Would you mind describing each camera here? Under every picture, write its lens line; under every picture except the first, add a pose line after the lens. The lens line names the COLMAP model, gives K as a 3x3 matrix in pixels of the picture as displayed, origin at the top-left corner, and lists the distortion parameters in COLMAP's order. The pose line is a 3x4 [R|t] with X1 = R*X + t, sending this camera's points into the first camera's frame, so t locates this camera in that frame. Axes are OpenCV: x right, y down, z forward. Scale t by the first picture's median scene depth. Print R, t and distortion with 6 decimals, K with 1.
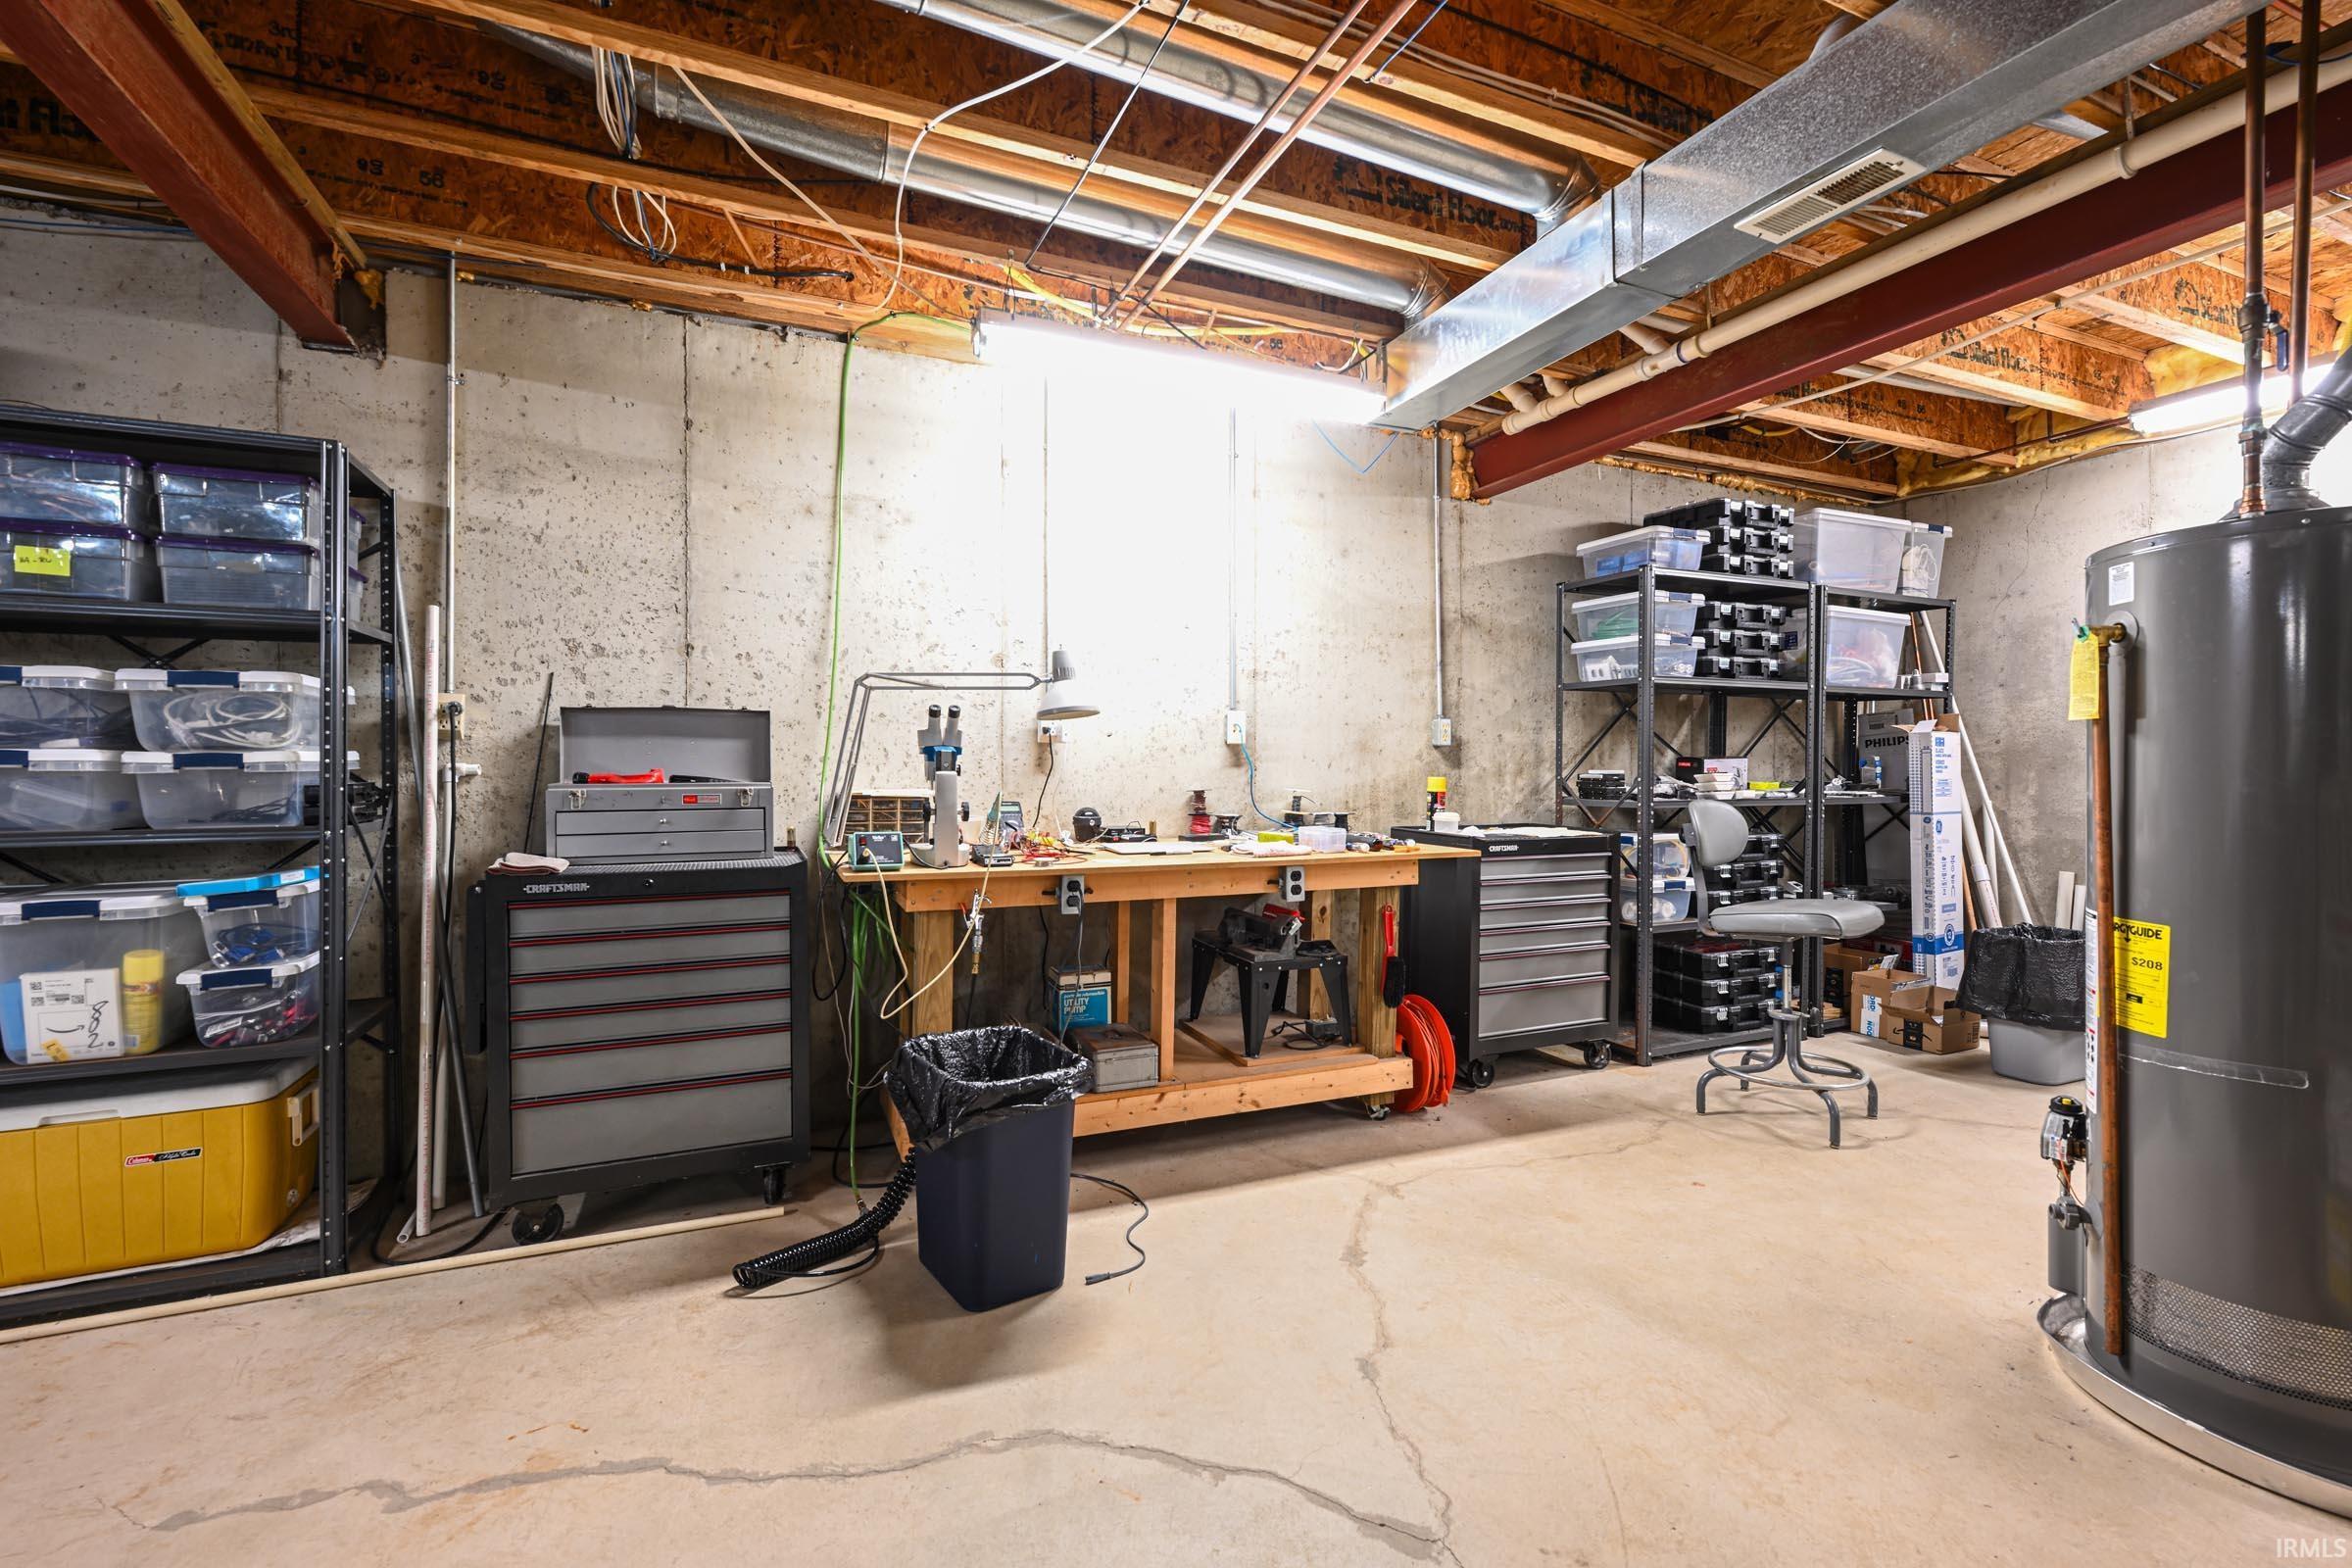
lens RADIAL K [[1027.6, 0, 1195.0], [0, 1027.6, 777.6], [0, 0, 1]] dist [-0.011901, -0.000028]
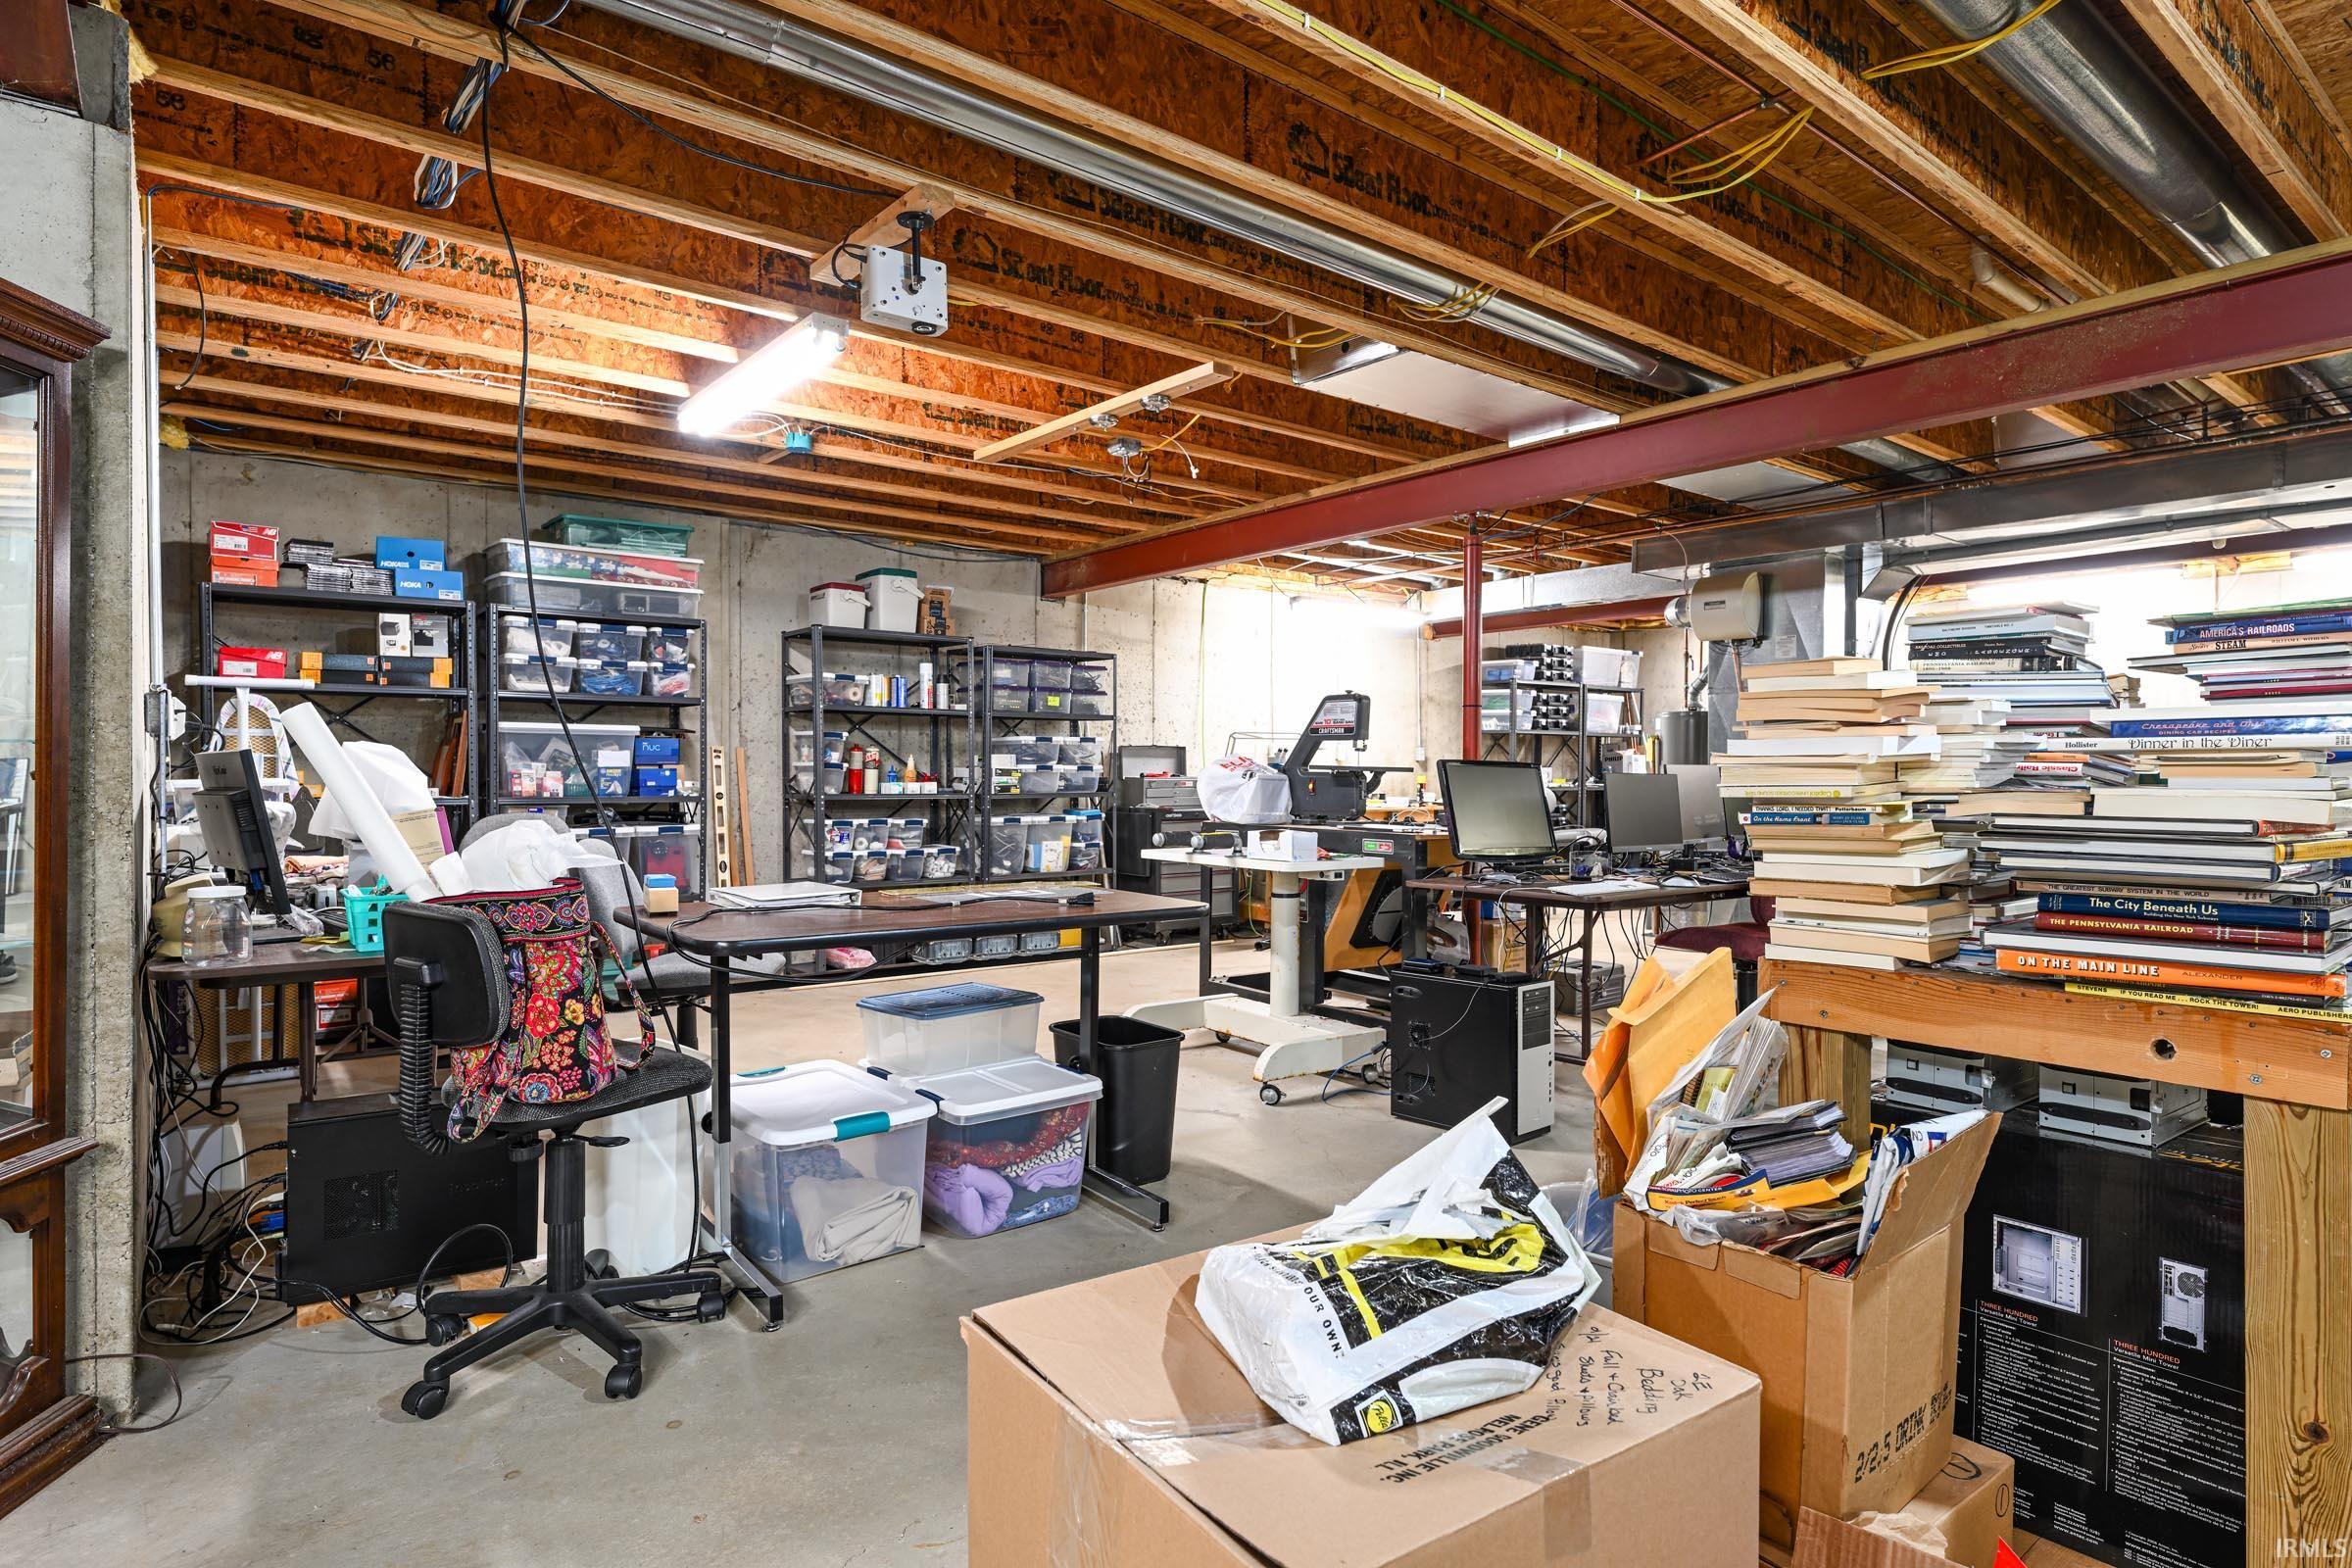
lens RADIAL K [[1262.6, 0, 1166.9], [0, 1262.6, 783.0], [0, 0, 1]] dist [0.000261, 0.000336]
pose [[0.970410, 0.000020, 0.241464, -0.851516], [0.001253, 0.999986, -0.005122, 0.024887], [-0.241461, 0.005273, 0.970396, -1.313400]]
